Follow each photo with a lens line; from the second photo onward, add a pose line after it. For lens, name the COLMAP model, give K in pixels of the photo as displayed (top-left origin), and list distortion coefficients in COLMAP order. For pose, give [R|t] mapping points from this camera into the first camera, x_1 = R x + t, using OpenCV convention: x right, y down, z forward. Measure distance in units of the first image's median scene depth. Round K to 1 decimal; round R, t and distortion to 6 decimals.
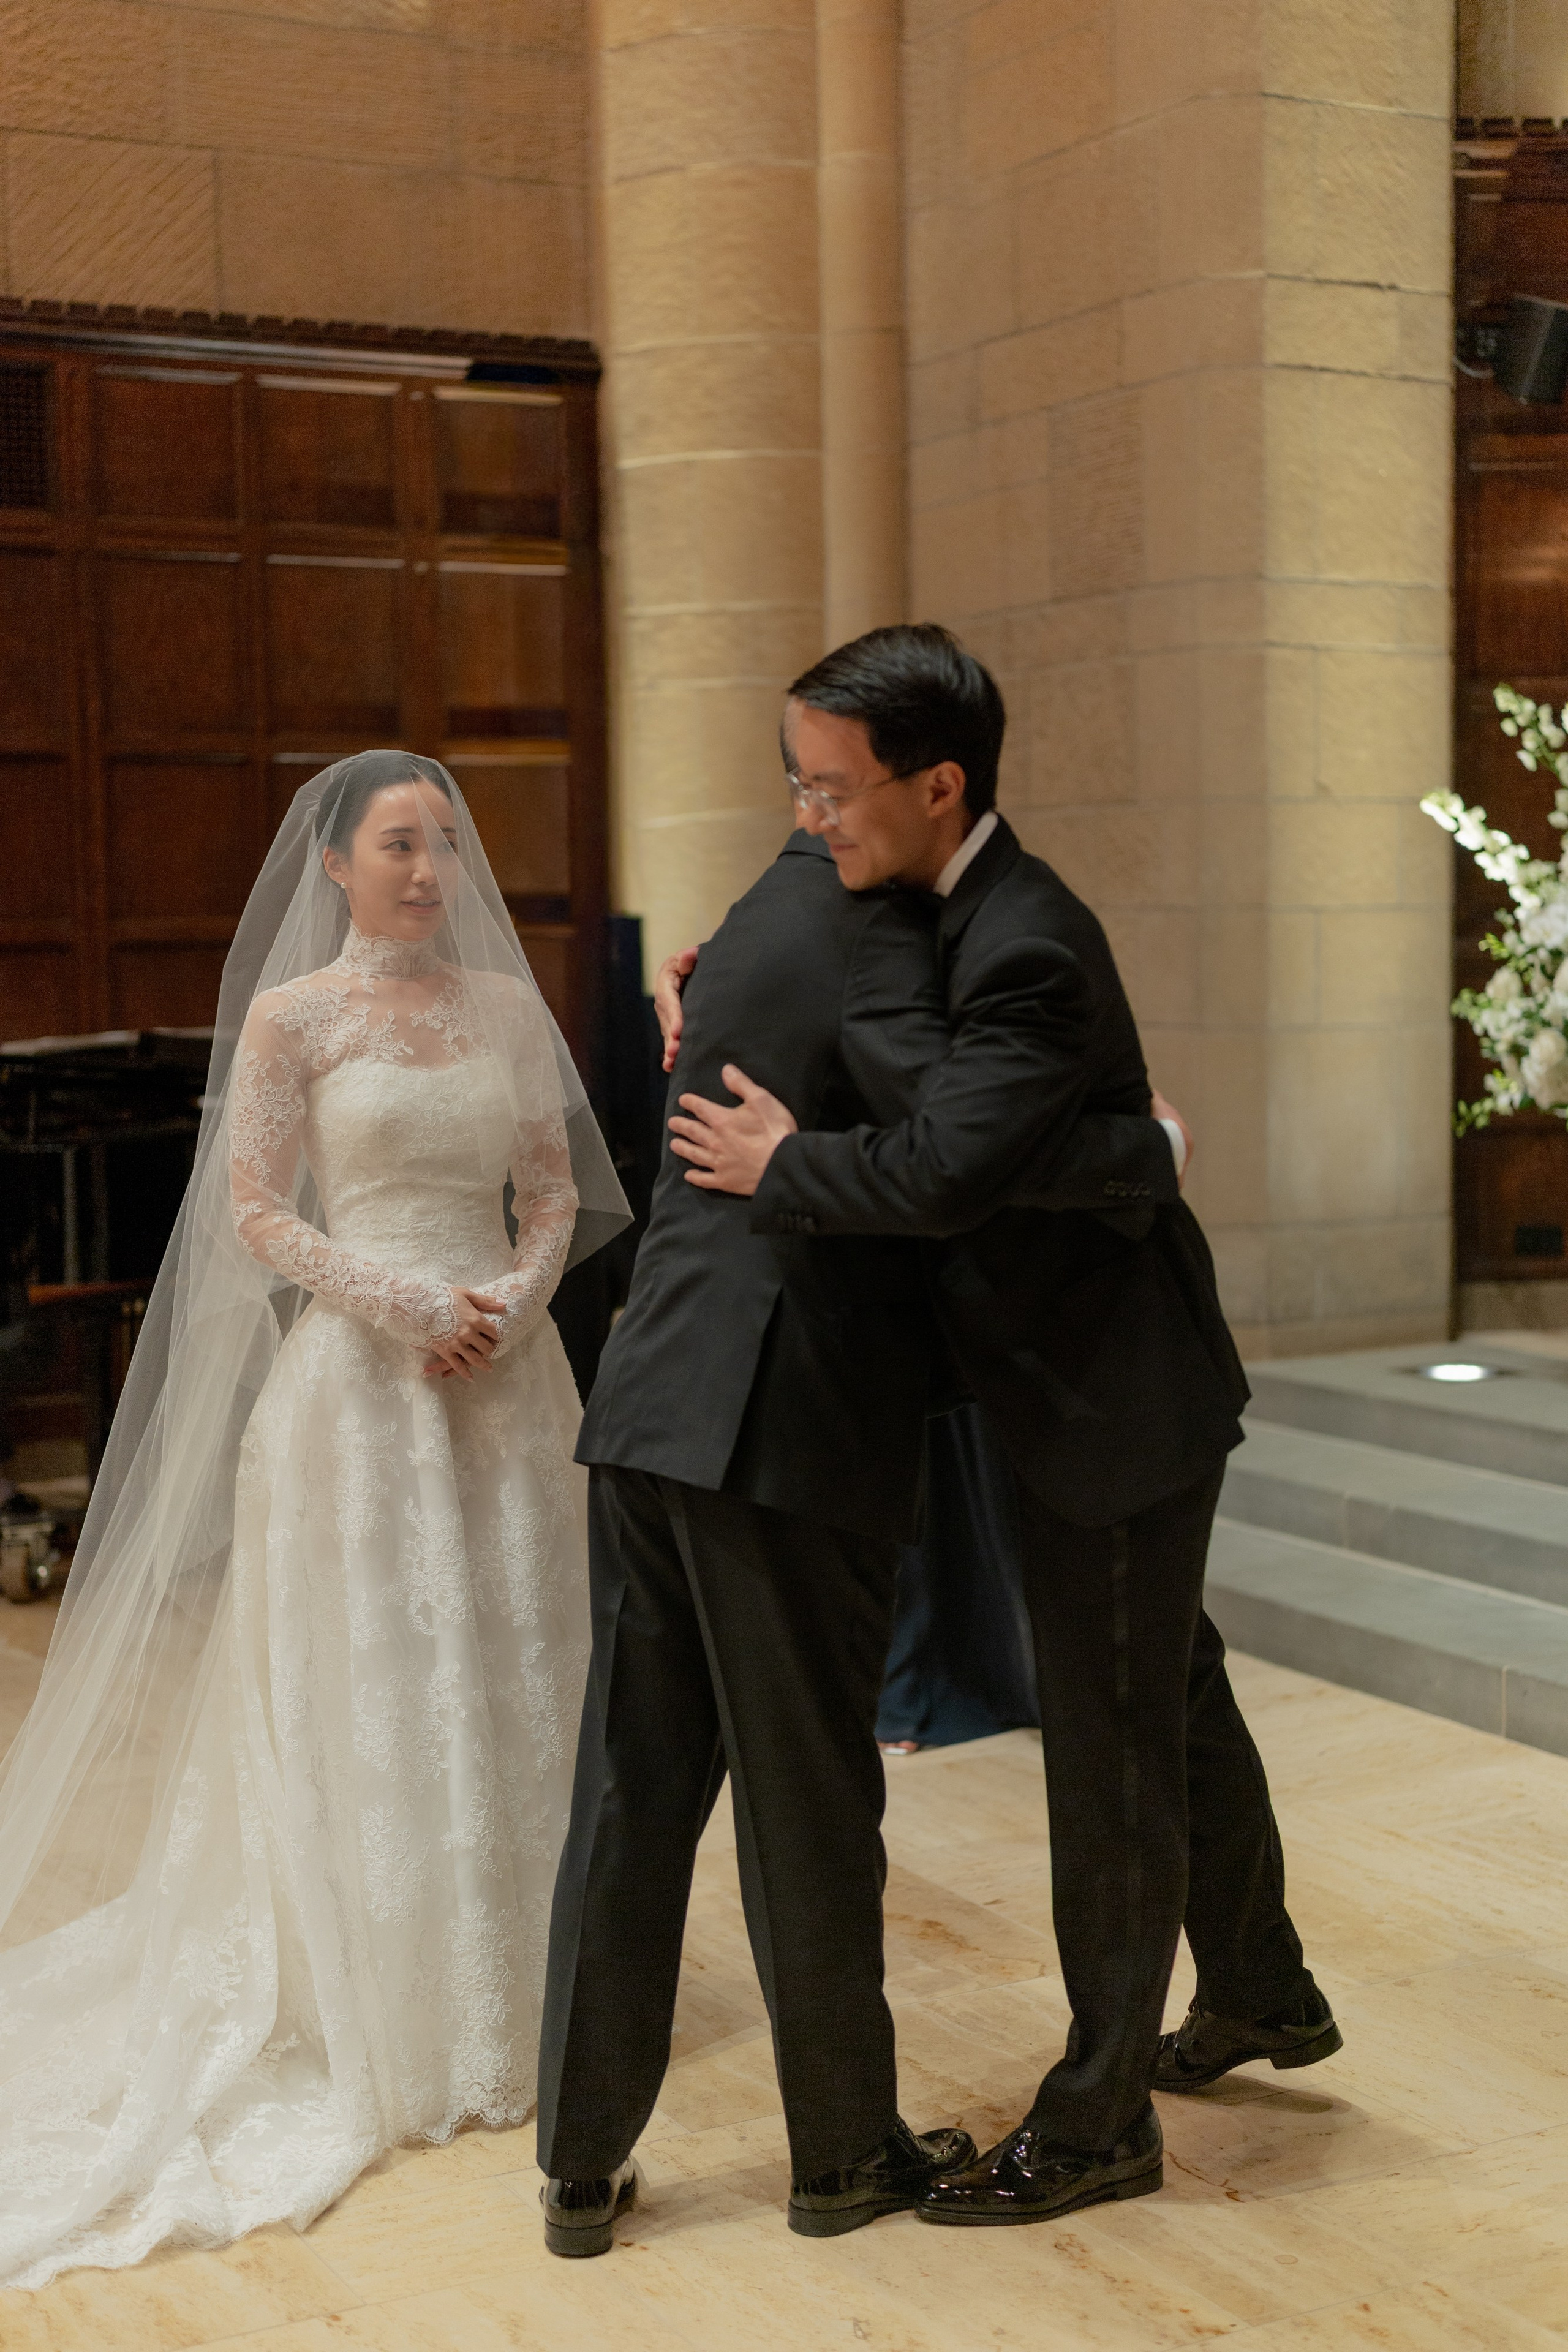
lens RADIAL K [[3299.2, 0, 693.5], [0, 3299.2, 1159.7], [0, 0, 1]] dist [-0.013360, 0.000000]
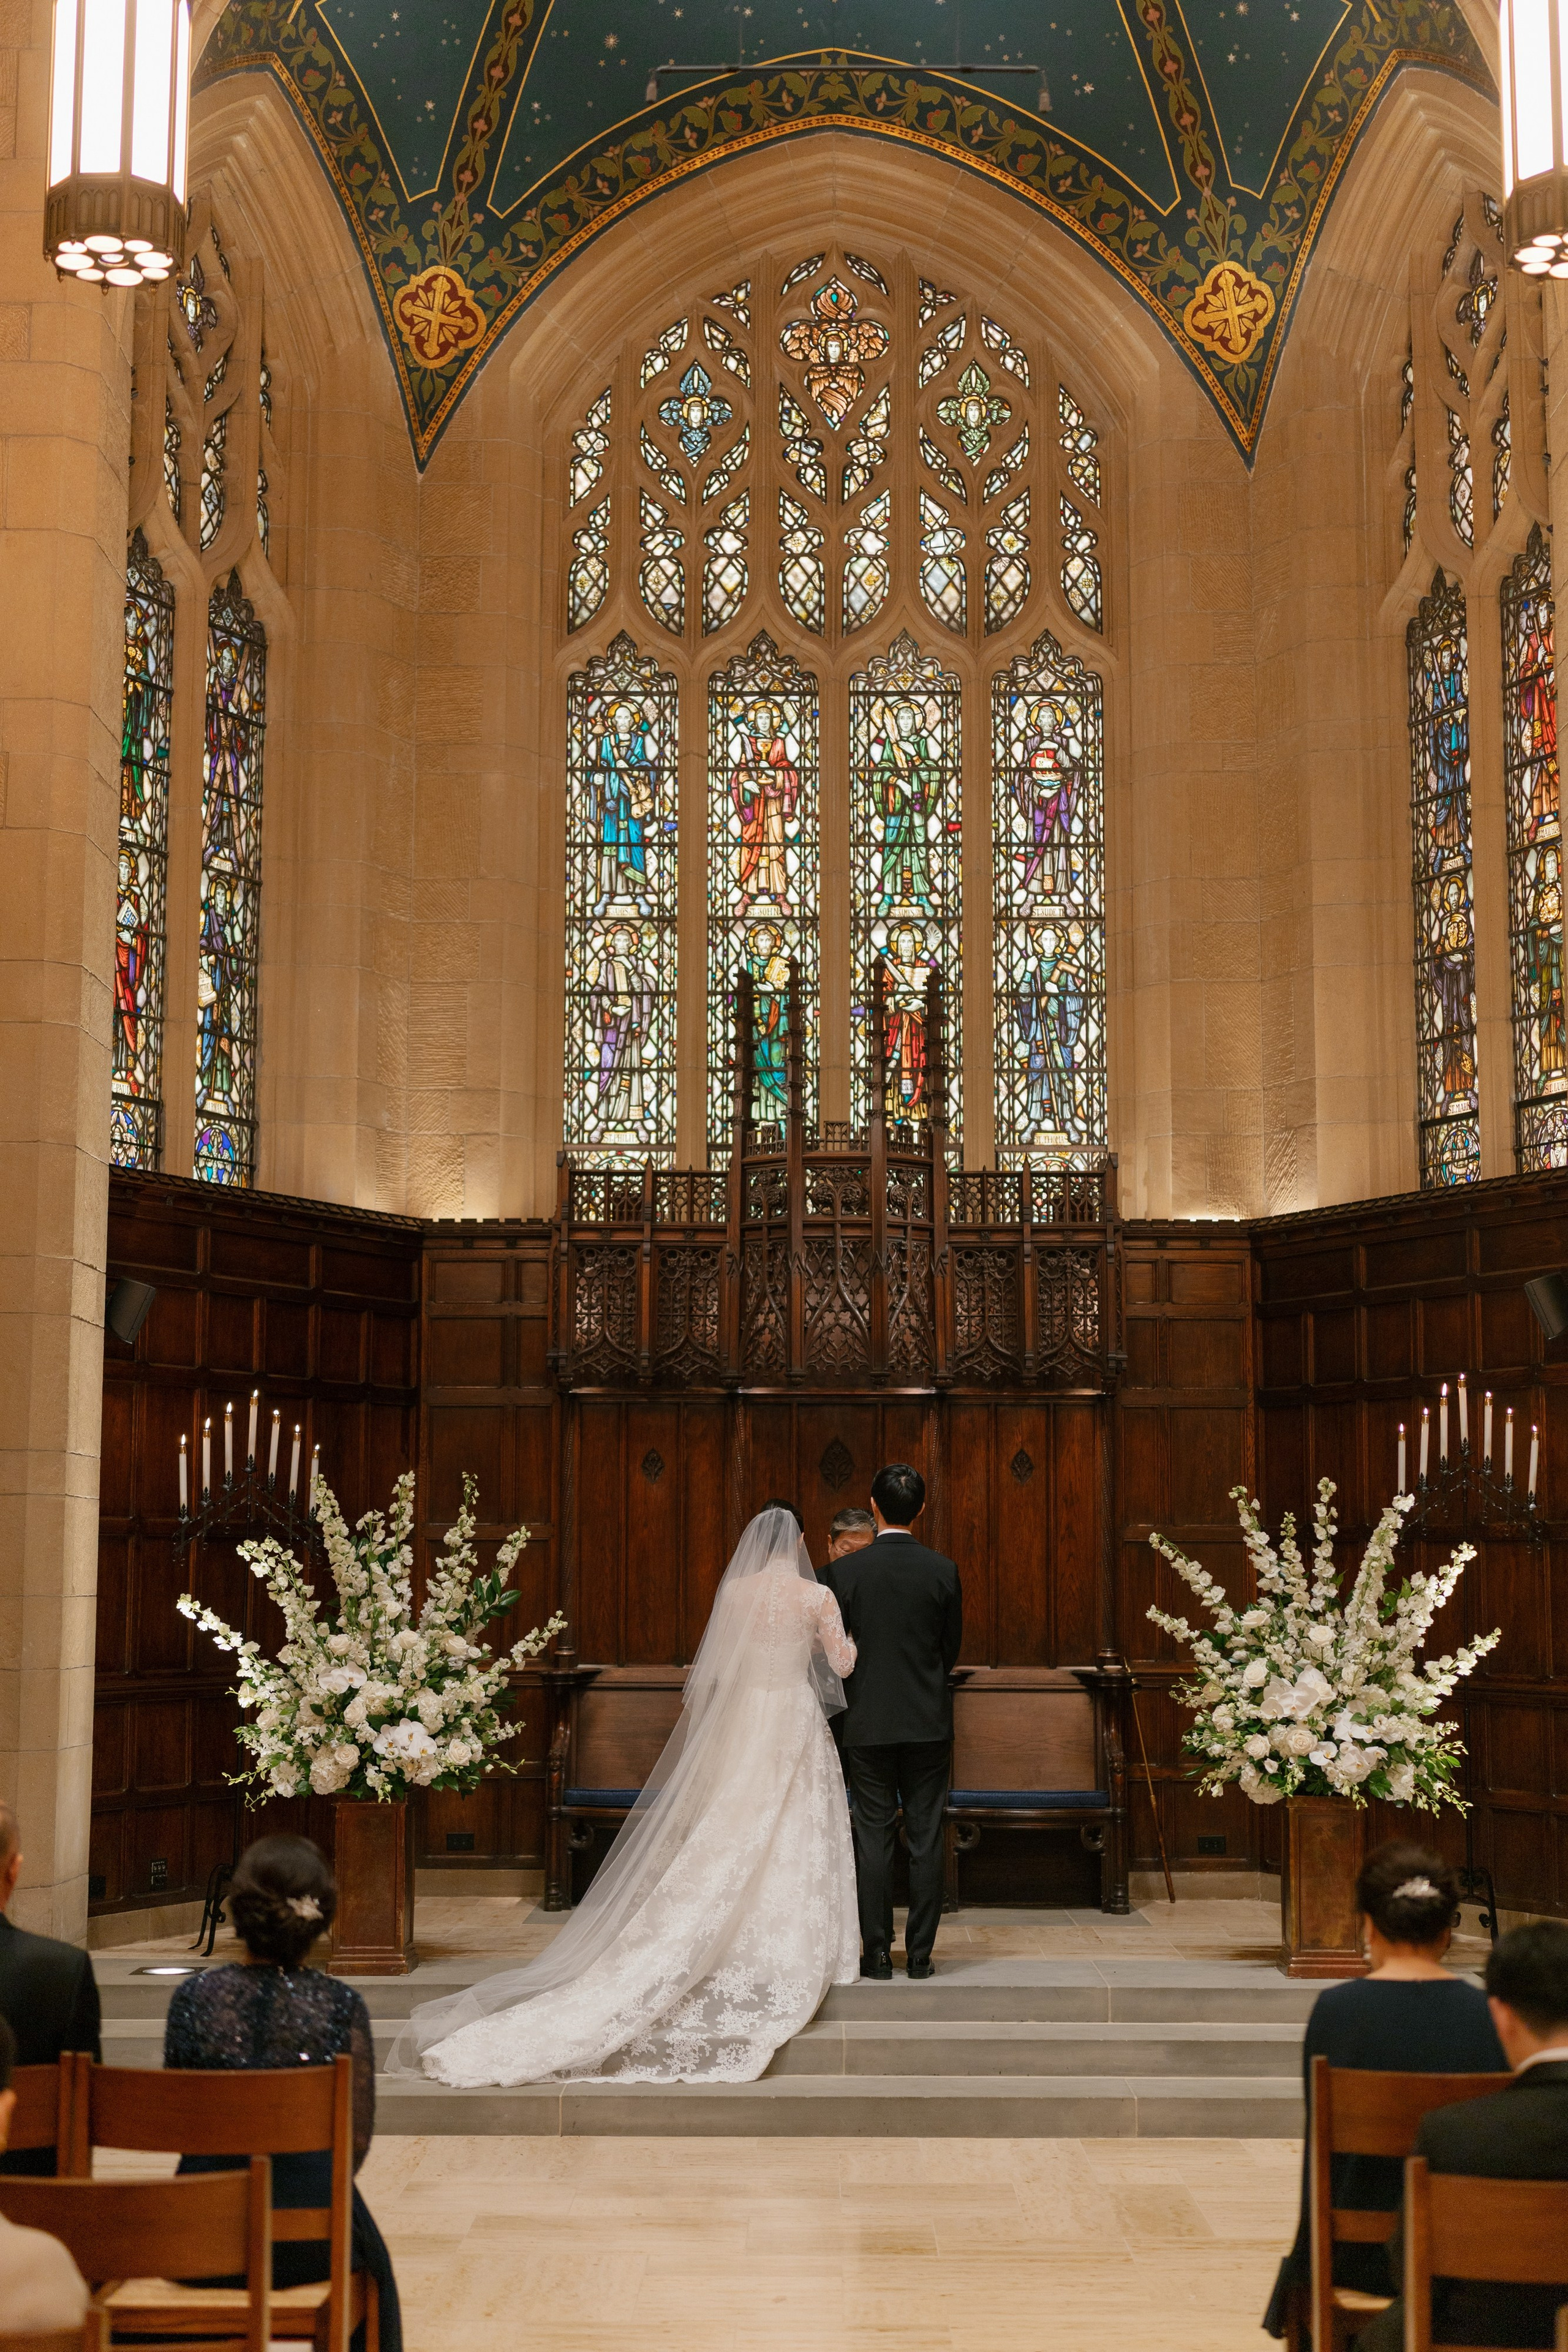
lens RADIAL K [[3299.2, 0, 776.7], [0, 3299.2, 1129.5], [0, 0, 1]] dist [-0.013360, 0.000000]
pose [[0.480752, 0.134056, 0.866549, -1.063322], [0.060570, 0.980807, -0.185336, -0.020083], [-0.874762, 0.141588, 0.463405, -0.024060]]
